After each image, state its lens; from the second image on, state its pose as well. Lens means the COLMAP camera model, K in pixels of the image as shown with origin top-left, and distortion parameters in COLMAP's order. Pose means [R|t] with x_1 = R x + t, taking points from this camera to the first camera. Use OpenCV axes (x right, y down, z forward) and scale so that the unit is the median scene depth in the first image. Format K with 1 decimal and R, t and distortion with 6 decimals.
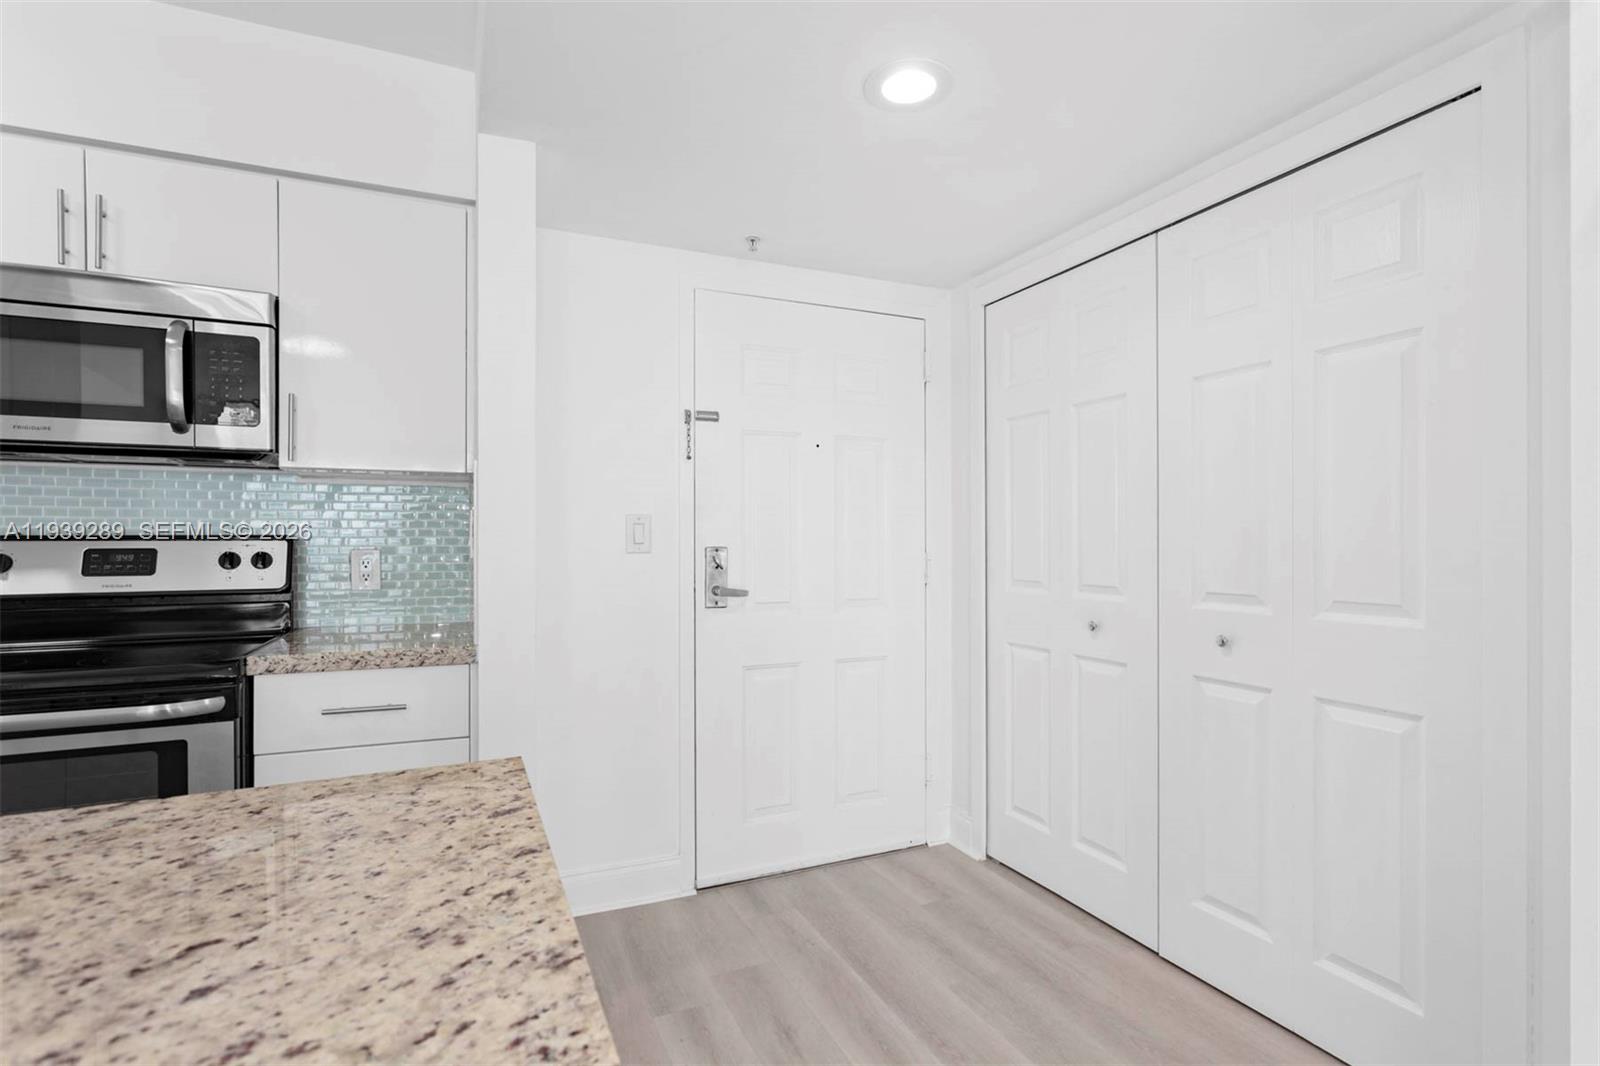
lens RADIAL K [[778.4, 0, 800.3], [0, 778.4, 542.7], [0, 0, 1]] dist [-0.000120, 0.000952]
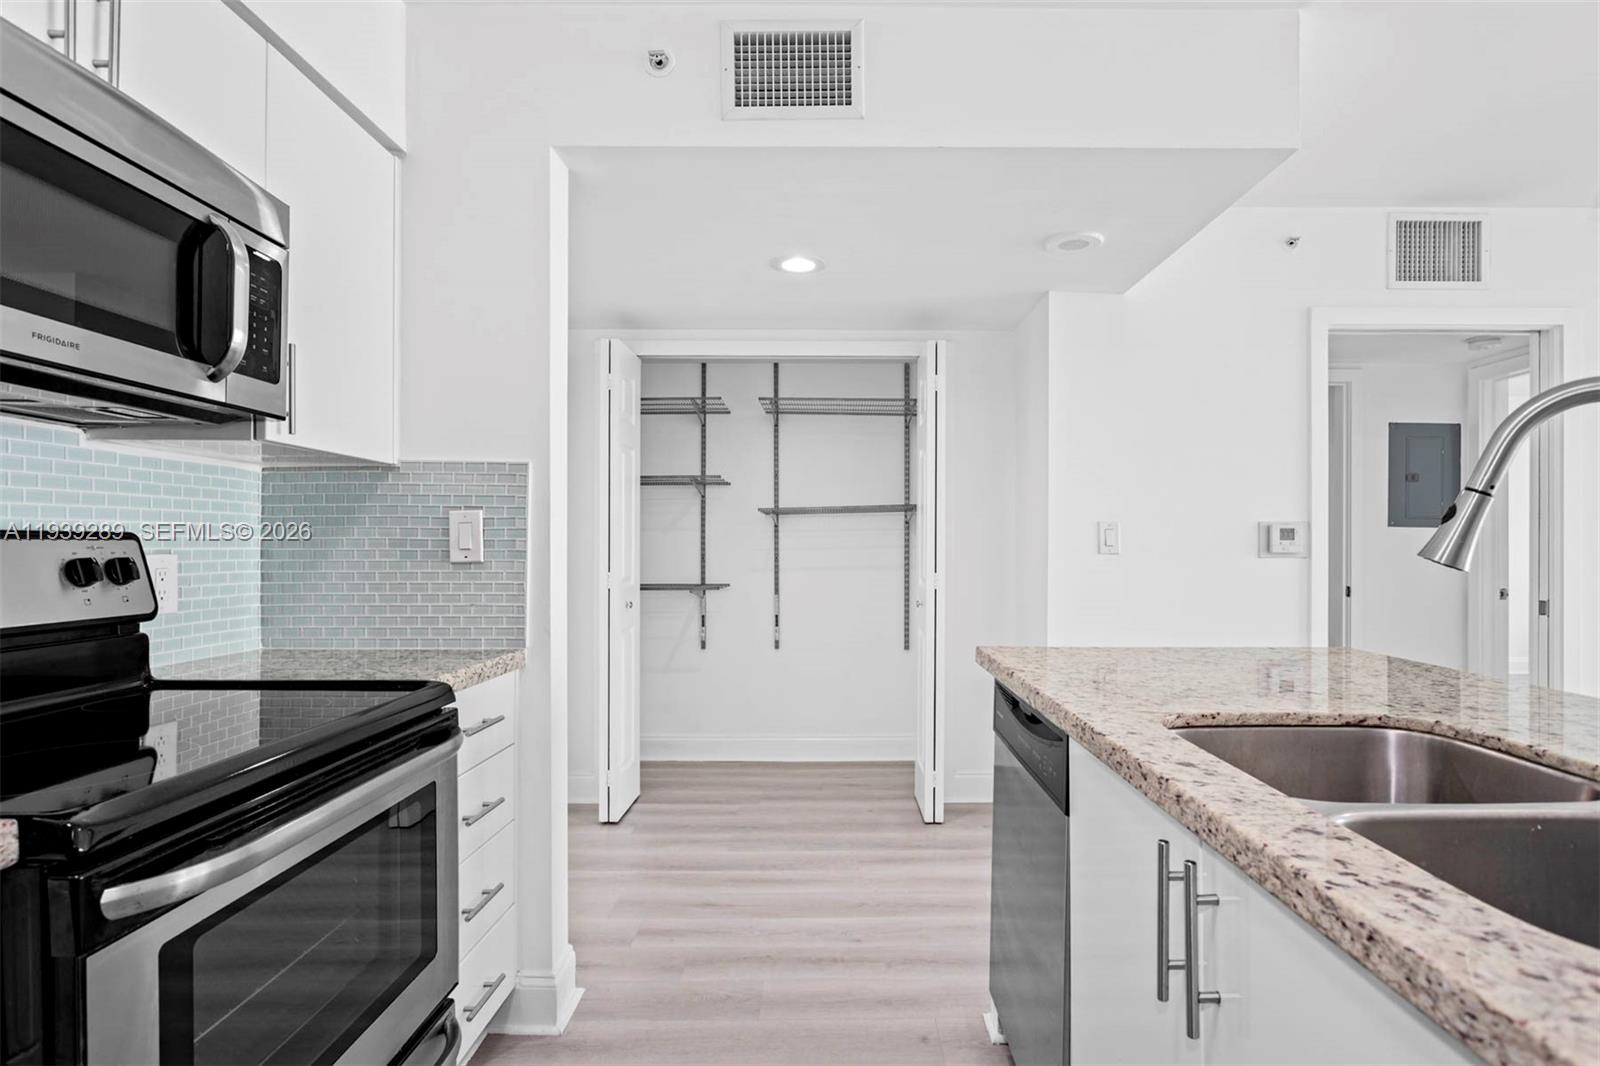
lens RADIAL K [[778.4, 0, 800.3], [0, 778.4, 542.7], [0, 0, 1]] dist [-0.000120, 0.000952]
pose [[0.453787, 0.006634, 0.891086, -1.164303], [-0.001405, 0.999976, -0.006729, 0.002867], [-0.891109, 0.001801, 0.453785, 0.238440]]
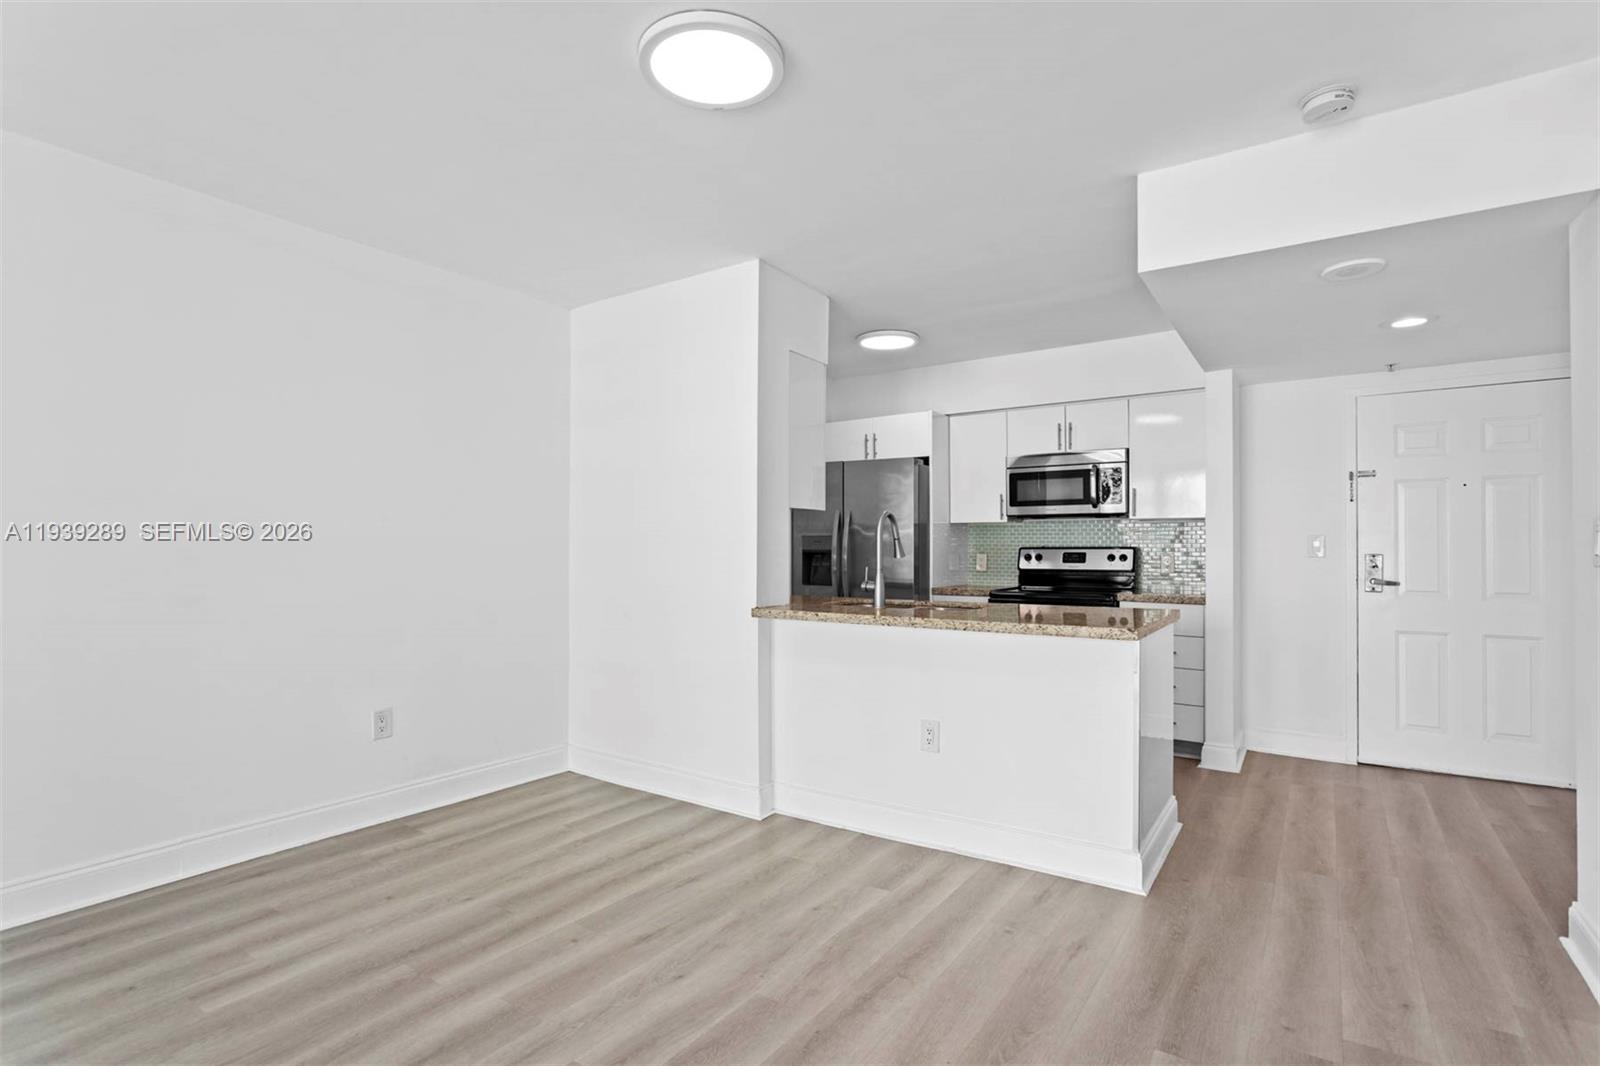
lens RADIAL K [[778.4, 0, 800.3], [0, 778.4, 542.7], [0, 0, 1]] dist [-0.000120, 0.000952]
pose [[0.531318, -0.001388, -0.847171, 0.874451], [-0.001186, 0.999996, -0.002382, -0.018303], [0.847171, 0.002271, 0.531315, -1.202731]]
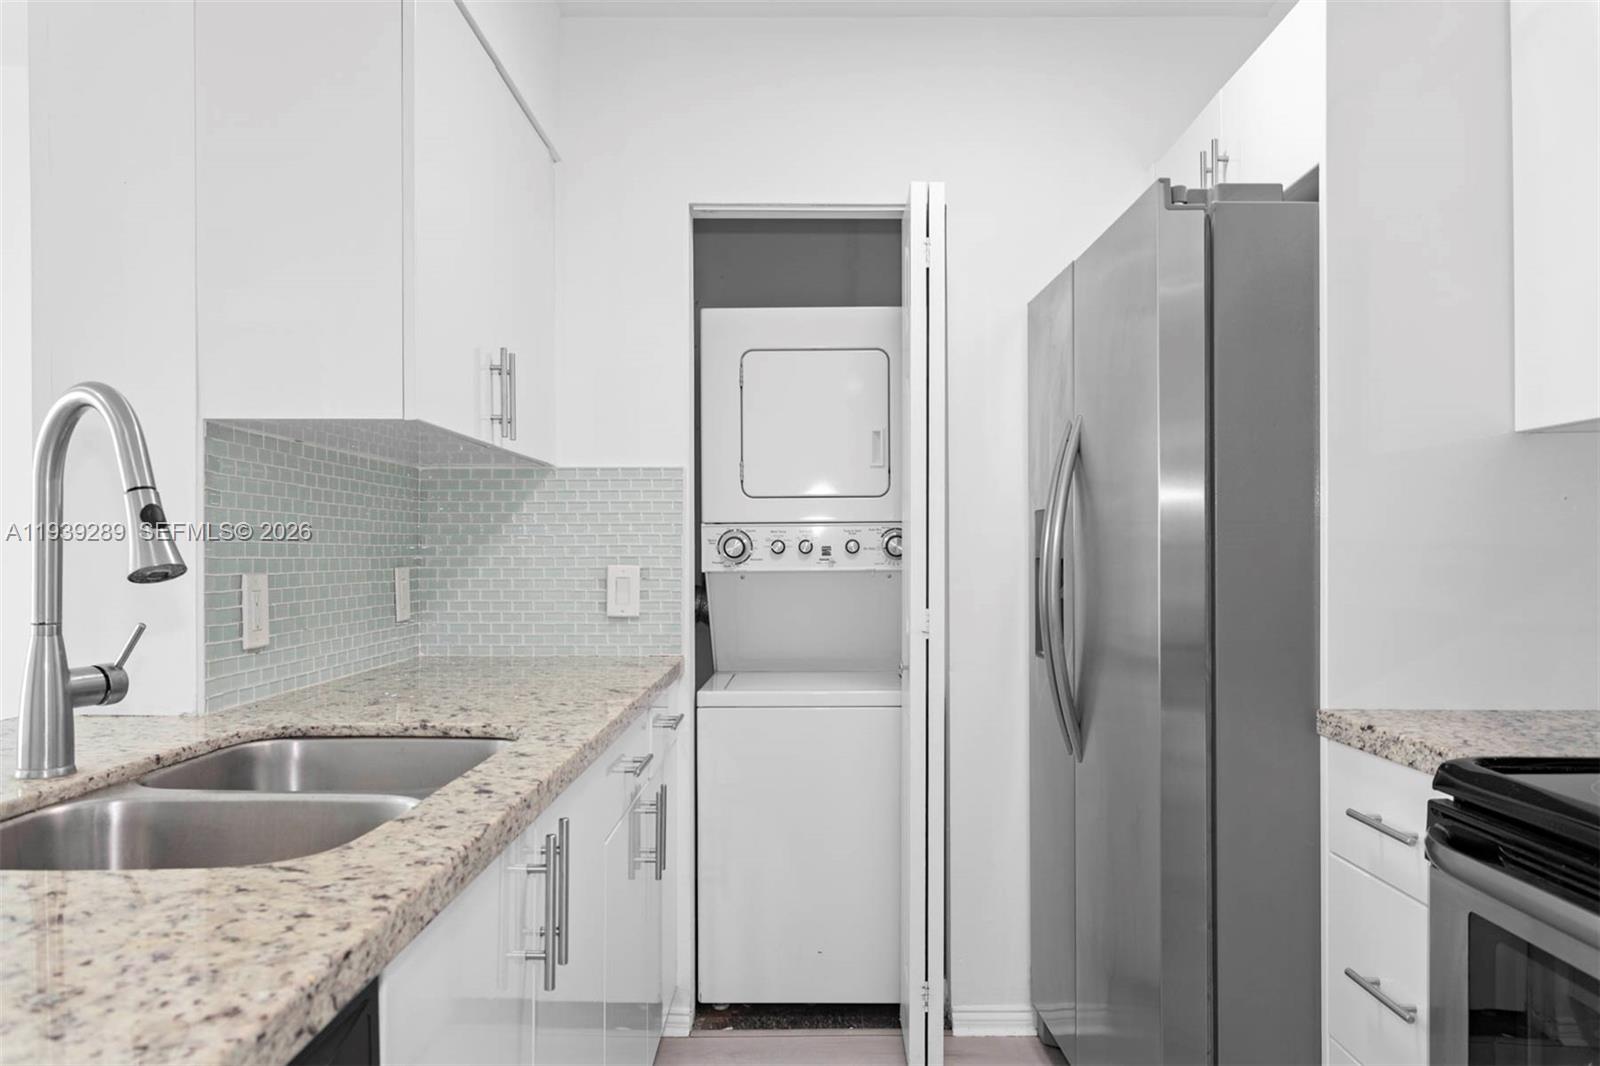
lens RADIAL K [[1116.6, 0, 804.3], [0, 1116.6, 556.2], [0, 0, 1]] dist [-0.001853, -0.000189]
pose [[-0.407734, 0.005002, -0.913087, -0.176049], [0.001971, 0.999987, 0.004598, 0.000227], [0.913099, 0.000075, -0.407739, 0.650008]]
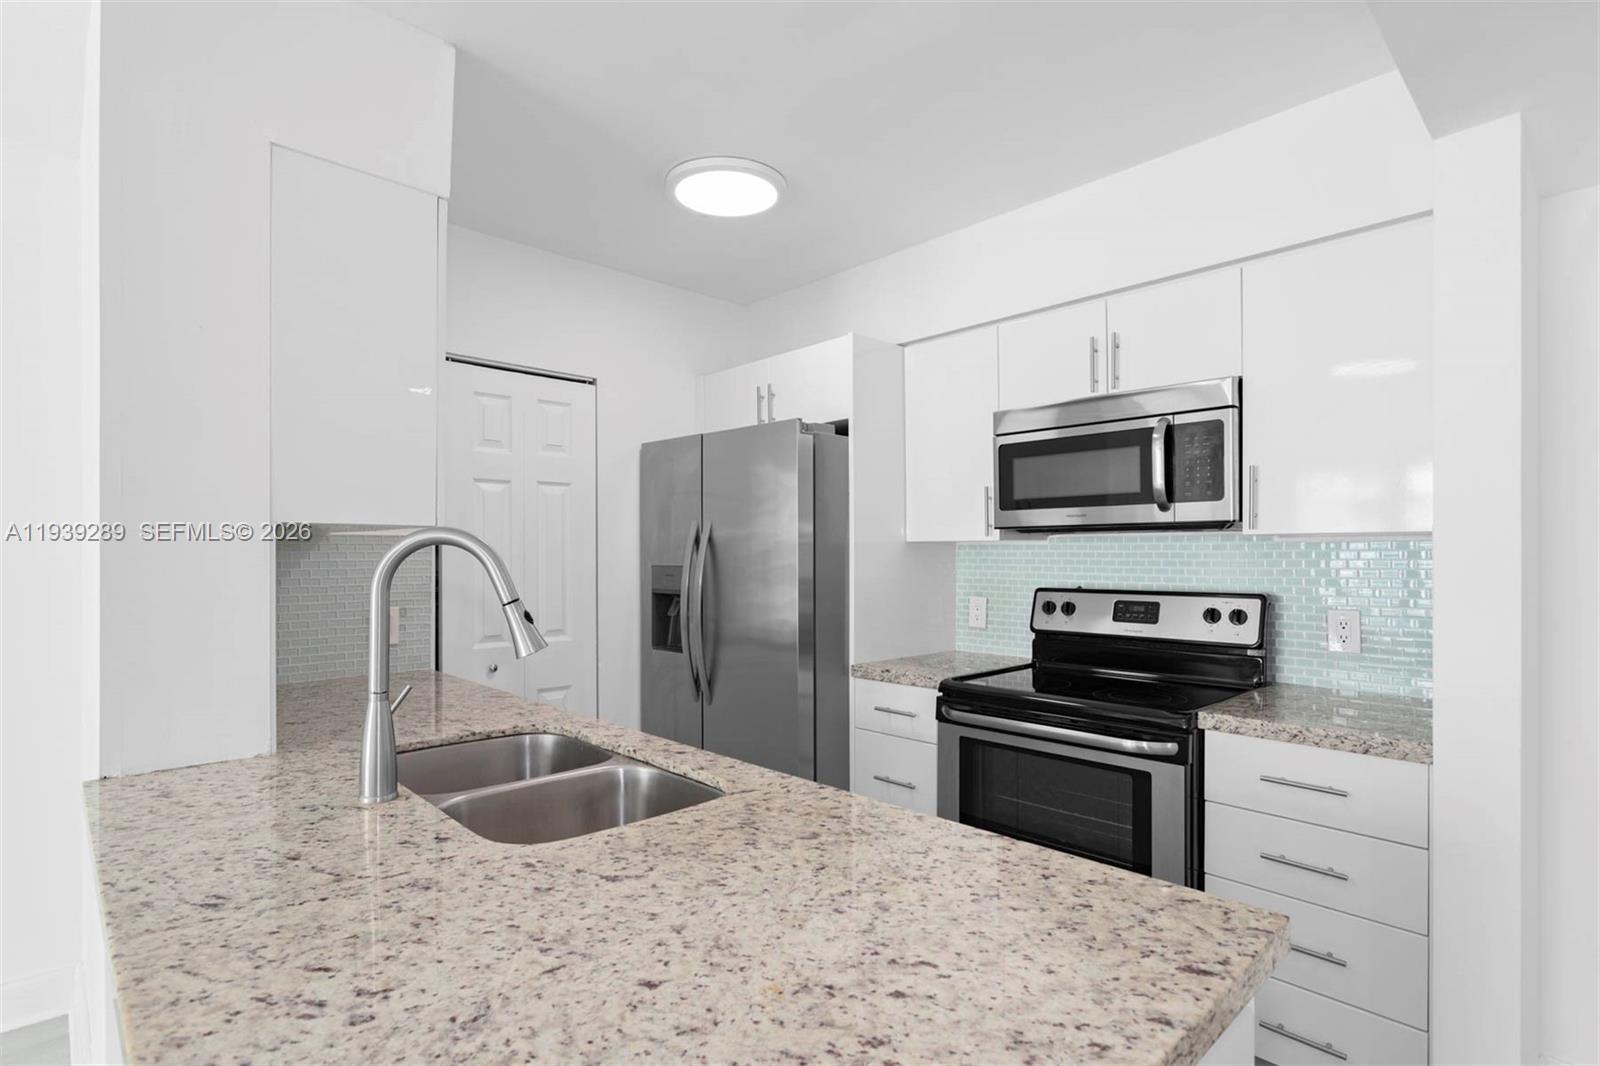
lens RADIAL K [[792.9, 0, 794.0], [0, 792.9, 559.9], [0, 0, 1]] dist [-0.003527, -0.000080]
pose [[0.332203, 0.009345, -0.943162, 0.162755], [0.001326, 0.999945, 0.010375, -0.079549], [0.943207, -0.004697, 0.332173, 0.059072]]
